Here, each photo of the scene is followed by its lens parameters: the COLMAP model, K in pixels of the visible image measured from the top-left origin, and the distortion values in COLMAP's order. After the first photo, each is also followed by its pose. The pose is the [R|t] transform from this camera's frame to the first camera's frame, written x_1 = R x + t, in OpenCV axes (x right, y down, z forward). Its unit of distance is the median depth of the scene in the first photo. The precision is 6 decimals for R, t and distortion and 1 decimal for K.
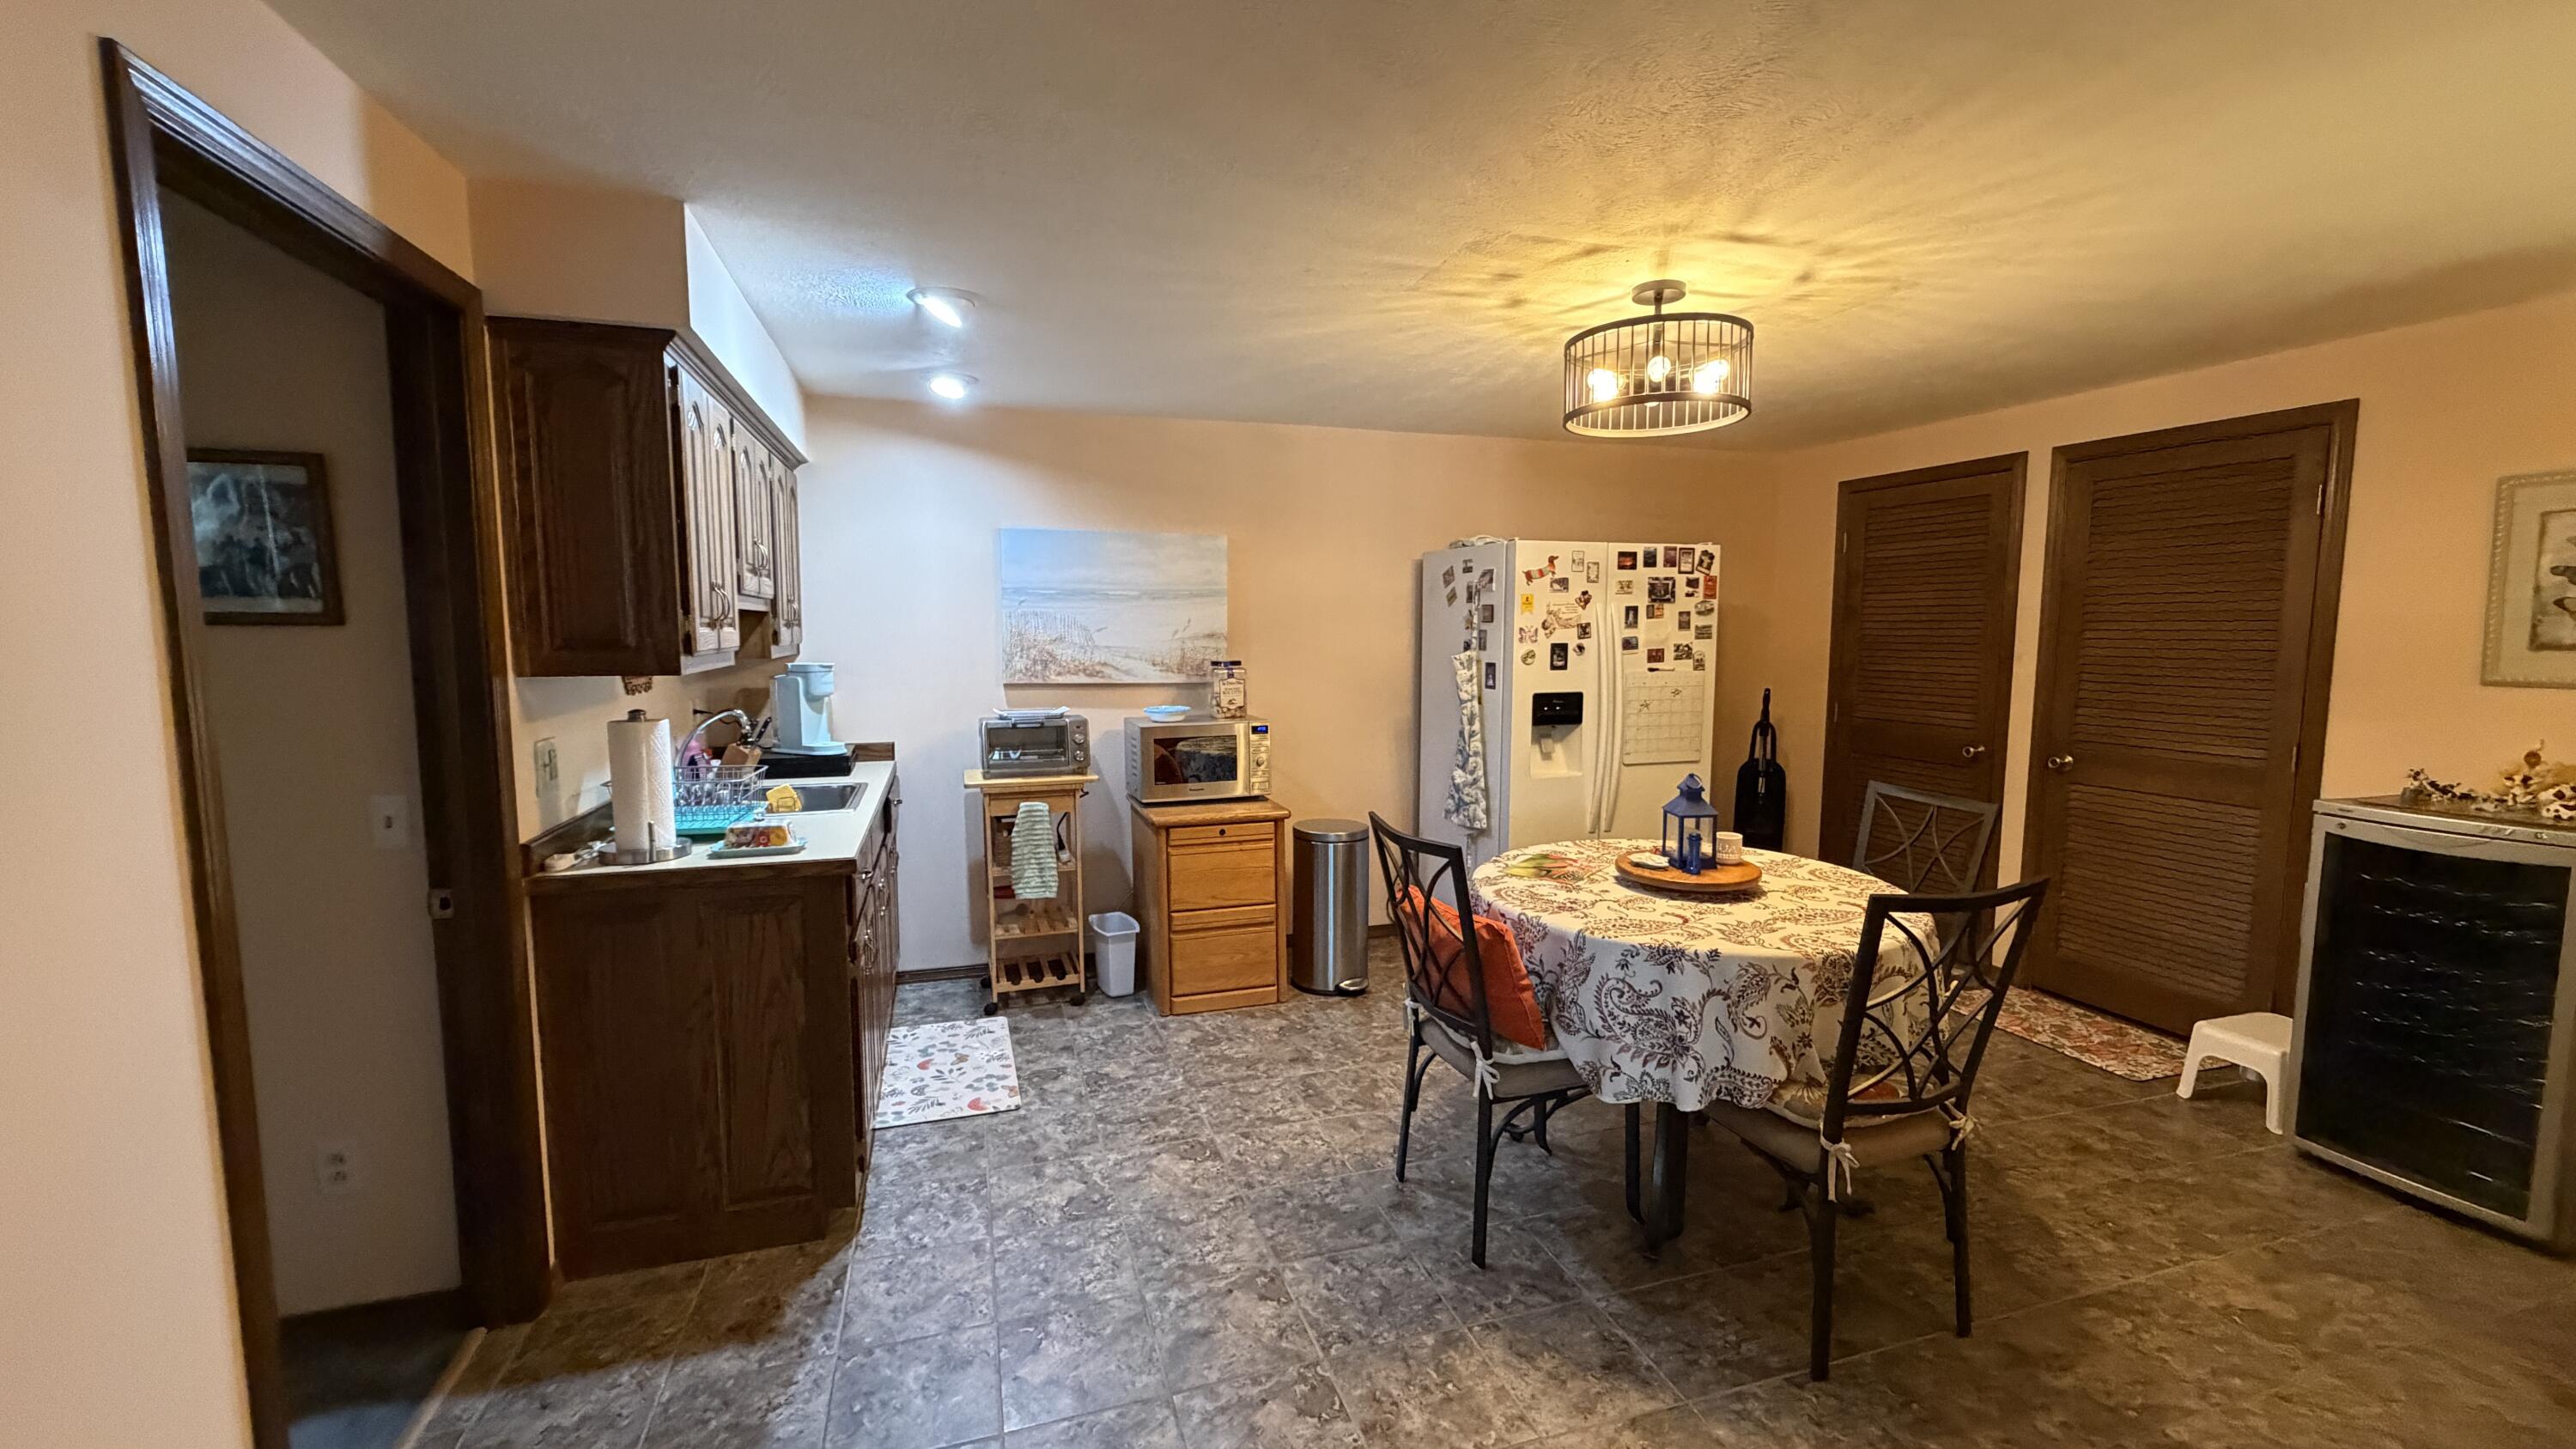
lens RADIAL K [[1021.3, 0, 1286.6], [0, 1021.3, 721.3], [0, 0, 1]] dist [0.002431, -0.000546]
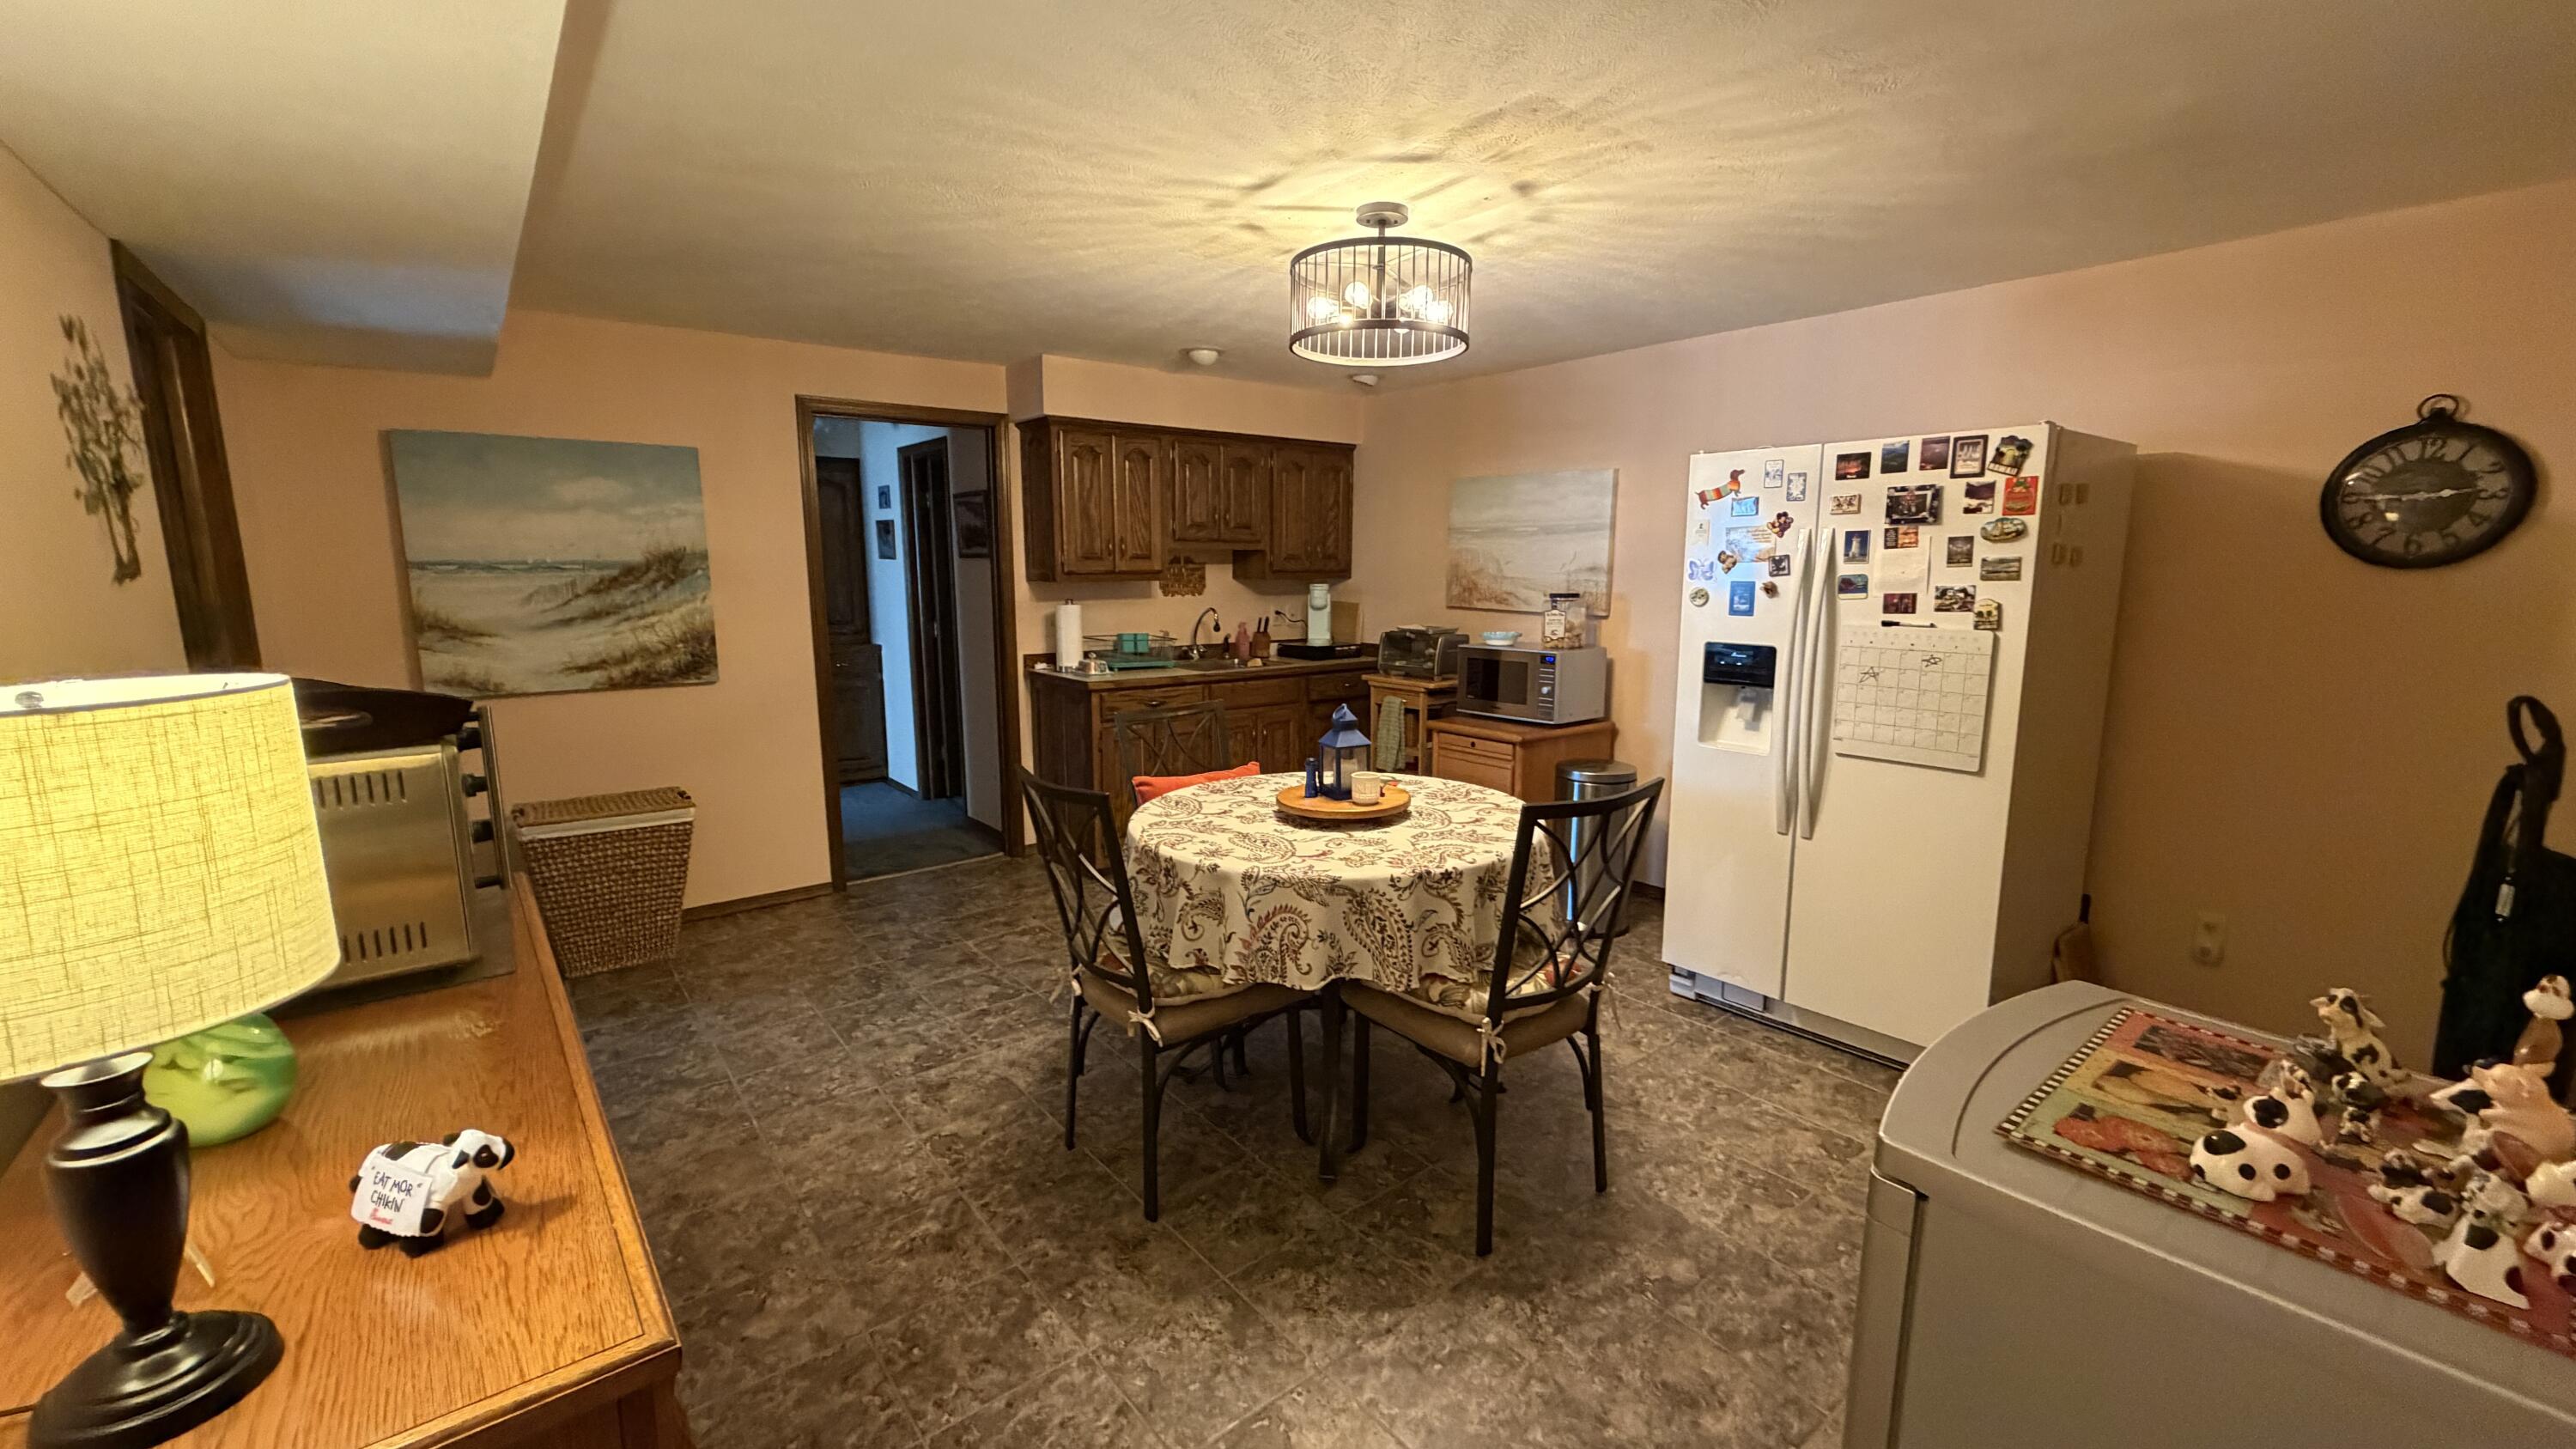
lens RADIAL K [[1021.3, 0, 1294.9], [0, 1021.3, 724.7], [0, 0, 1]] dist [0.002431, -0.000546]
pose [[0.365299, 0.148973, -0.918893, 0.867826], [-0.087267, 0.988245, 0.125524, -0.035297], [0.926791, 0.034335, 0.374006, 0.380926]]
